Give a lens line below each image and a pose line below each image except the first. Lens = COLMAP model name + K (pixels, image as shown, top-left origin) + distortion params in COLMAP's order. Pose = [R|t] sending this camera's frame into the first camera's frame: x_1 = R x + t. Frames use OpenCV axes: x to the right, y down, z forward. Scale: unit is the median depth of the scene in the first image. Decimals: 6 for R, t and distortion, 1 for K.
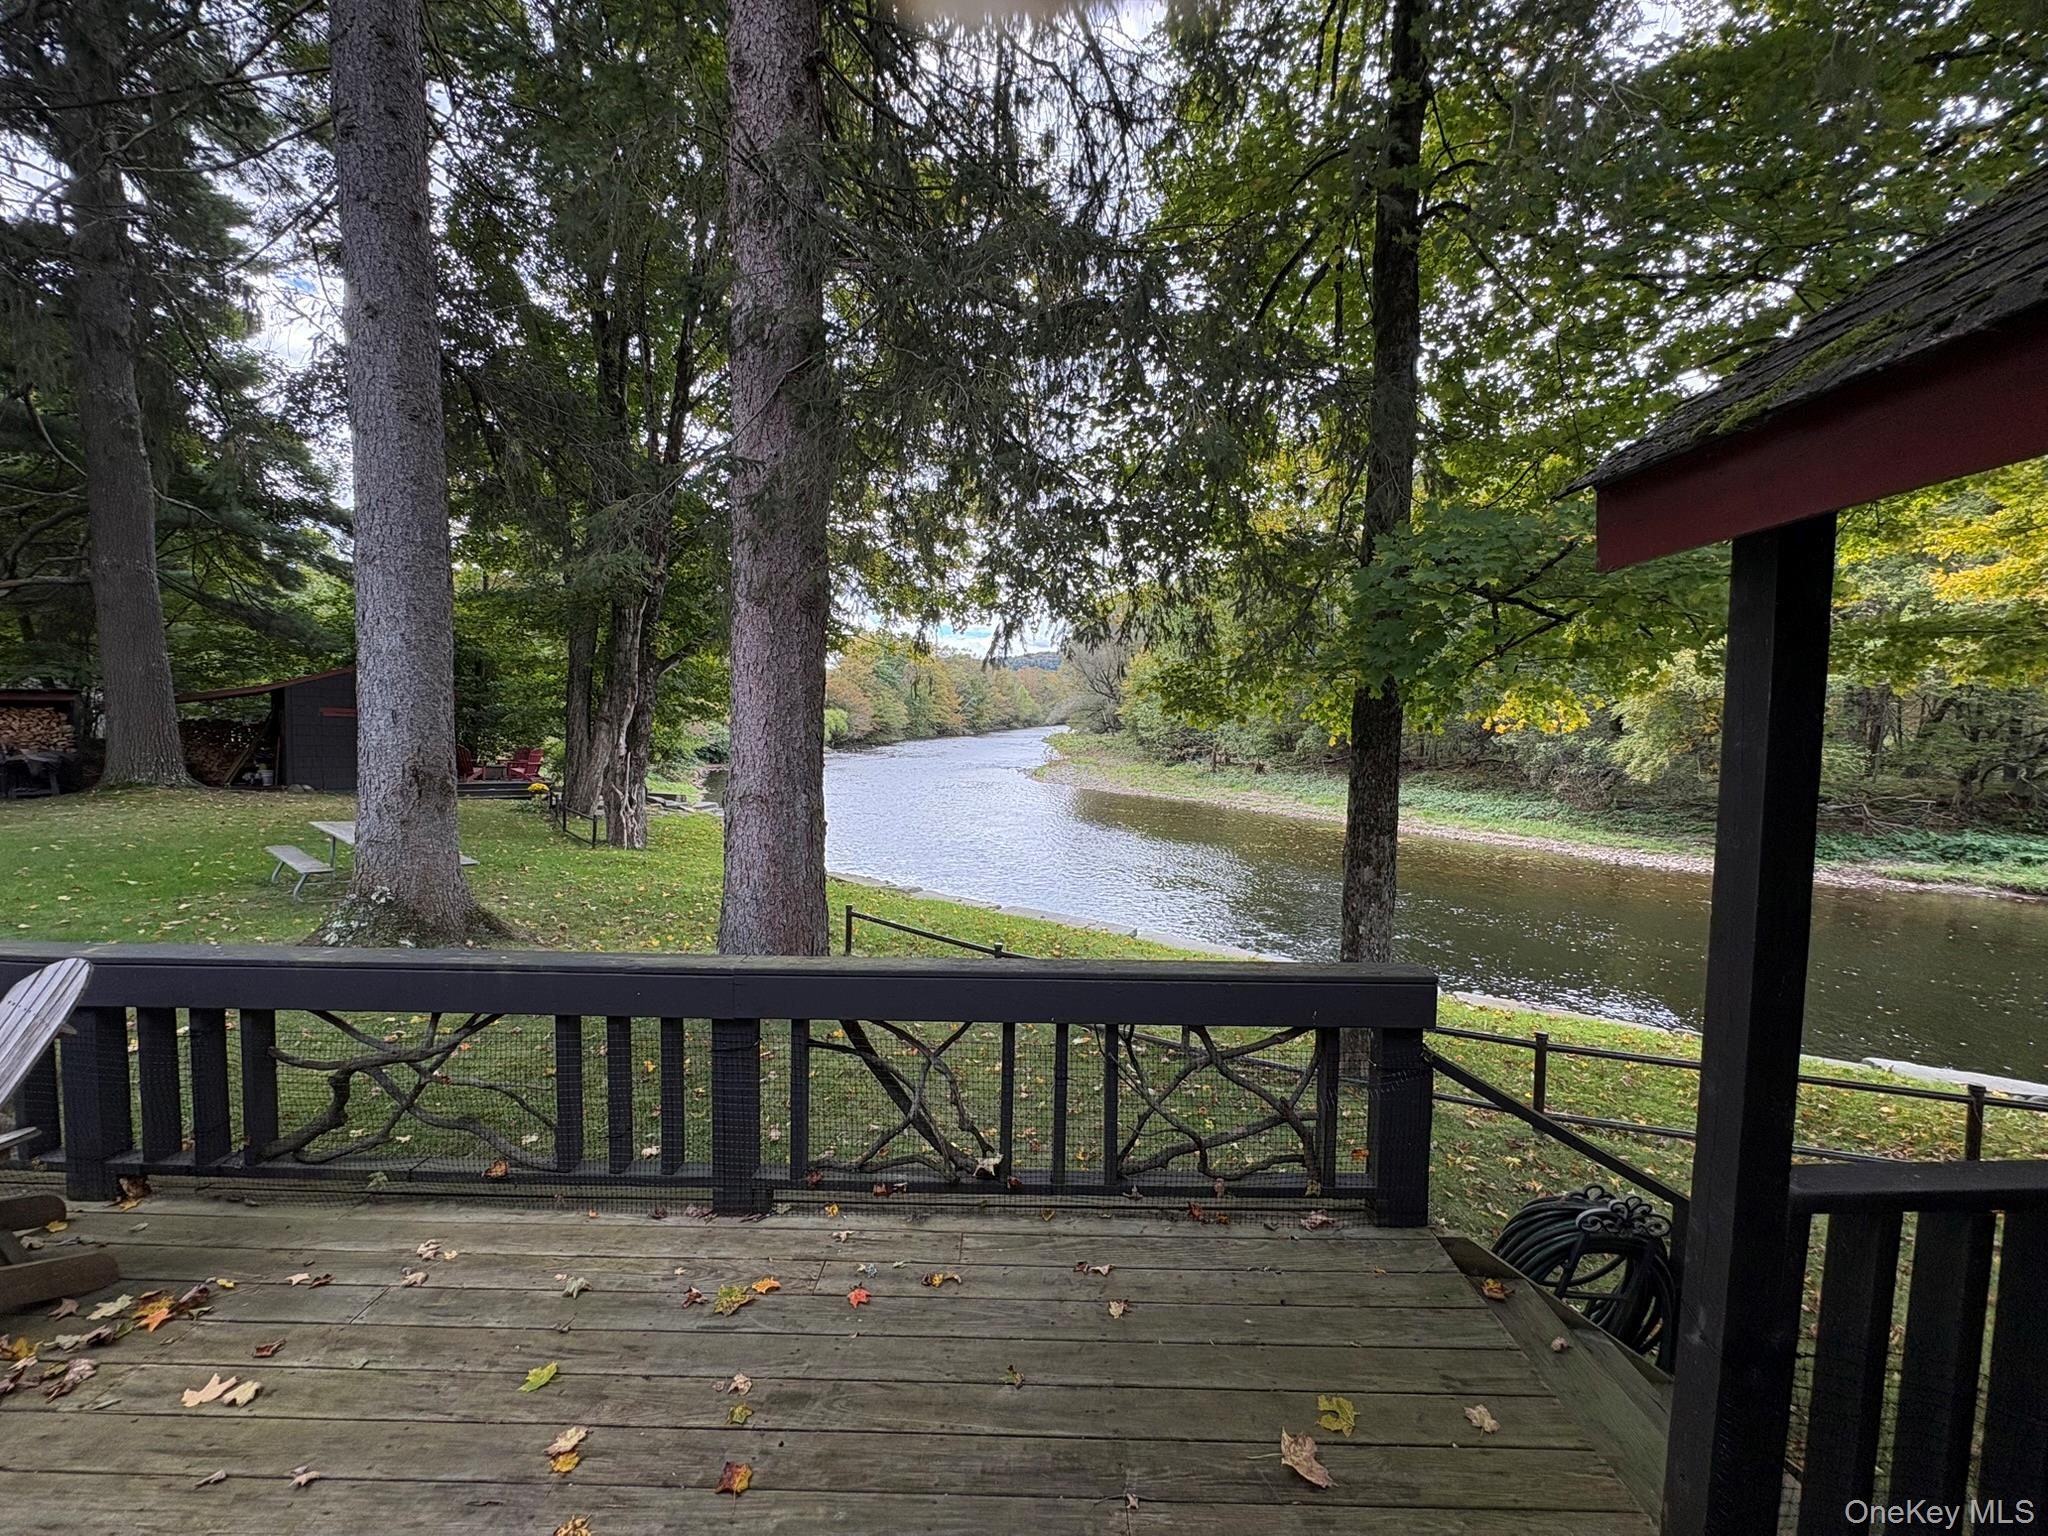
lens RADIAL K [[816.8, 0, 1026.0], [0, 816.8, 767.5], [0, 0, 1]] dist [0.000157, -0.000140]
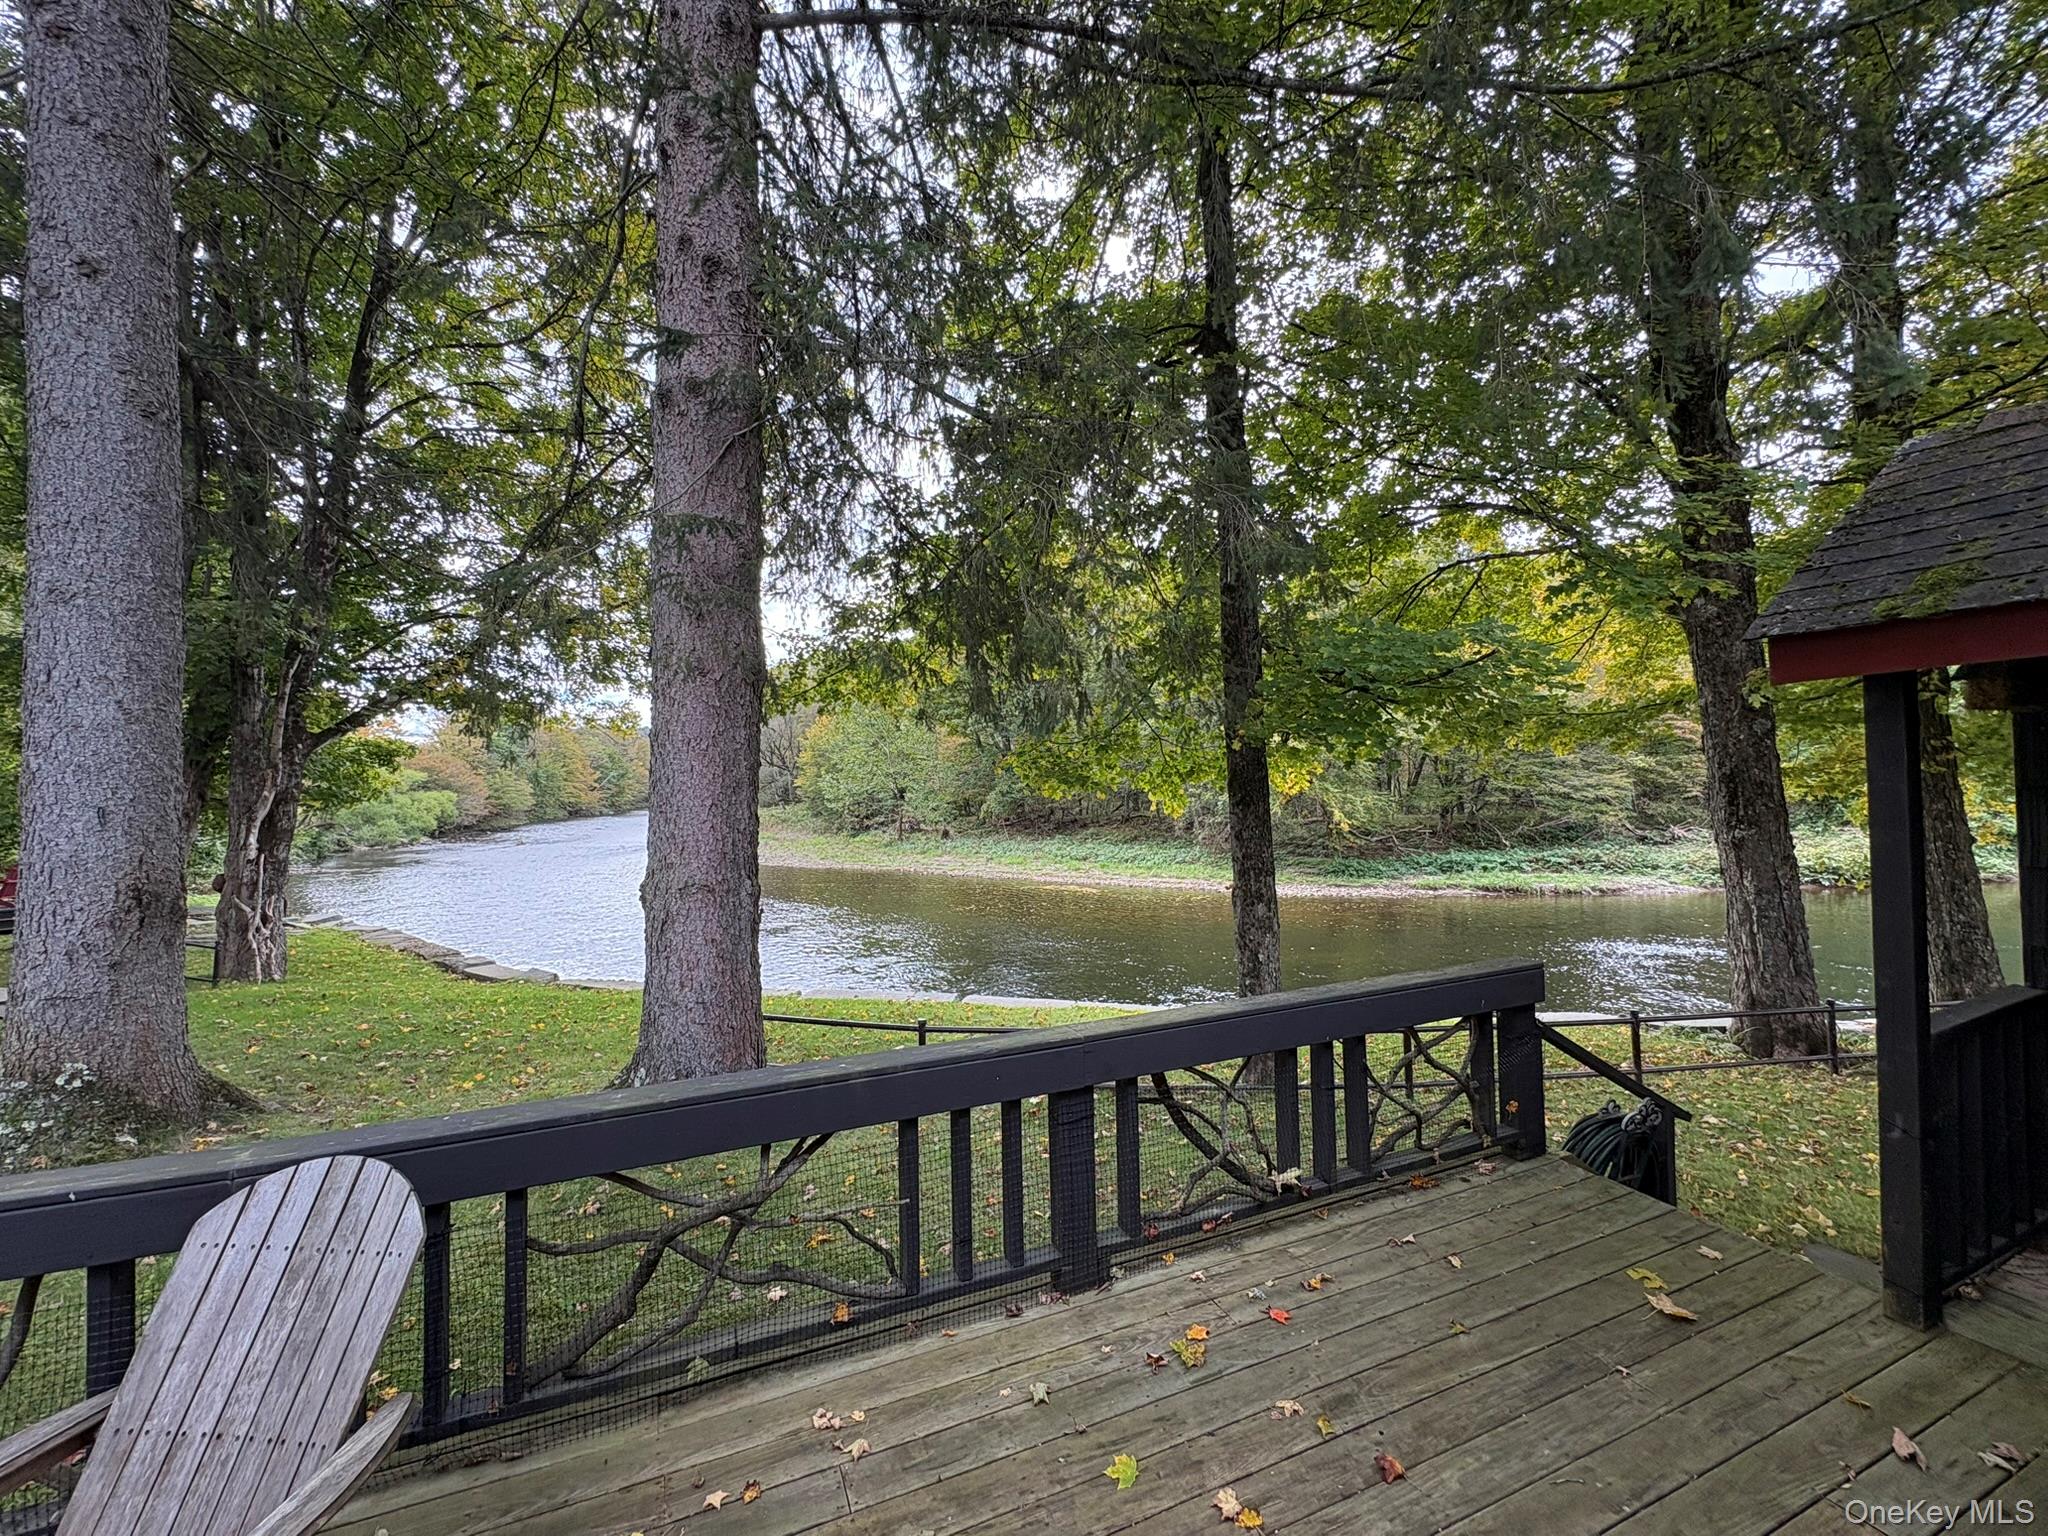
lens RADIAL K [[817.4, 0, 1025.3], [0, 817.4, 768.0], [0, 0, 1]] dist [0.000157, -0.000147]
pose [[0.913652, -0.021793, 0.405912, -0.357488], [0.056052, 0.995777, -0.072702, -0.008301], [-0.402614, 0.089177, 0.911016, 0.027789]]
